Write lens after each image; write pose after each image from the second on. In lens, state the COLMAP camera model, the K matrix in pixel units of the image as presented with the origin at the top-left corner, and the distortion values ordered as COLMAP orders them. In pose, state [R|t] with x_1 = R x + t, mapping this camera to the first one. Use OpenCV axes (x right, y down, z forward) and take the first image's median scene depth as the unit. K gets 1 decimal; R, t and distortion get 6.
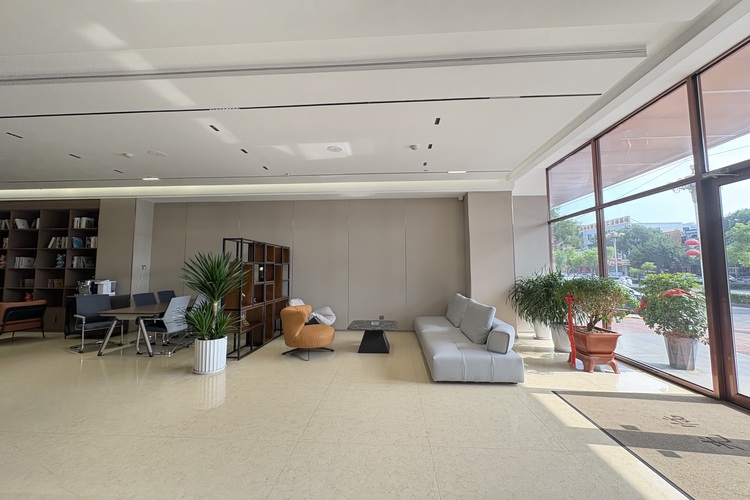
lens RADIAL K [[298.7, 0, 373.8], [0, 298.7, 248.0], [0, 0, 1]] dist [0.003211, 0.000035]
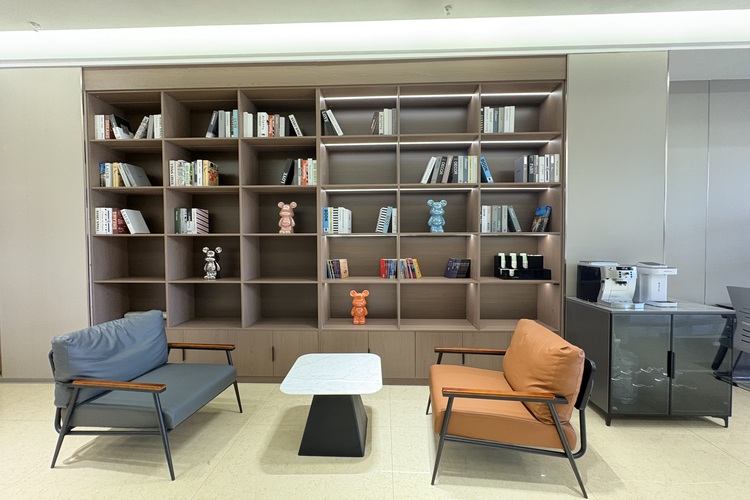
lens RADIAL K [[298.7, 0, 377.5], [0, 298.7, 253.4], [0, 0, 1]] dist [0.003211, 0.000035]
pose [[0.999891, 0.003460, 0.014345, -1.152635], [-0.004796, 0.995543, 0.094182, 0.057689], [-0.013955, -0.094240, 0.995452, 0.581510]]
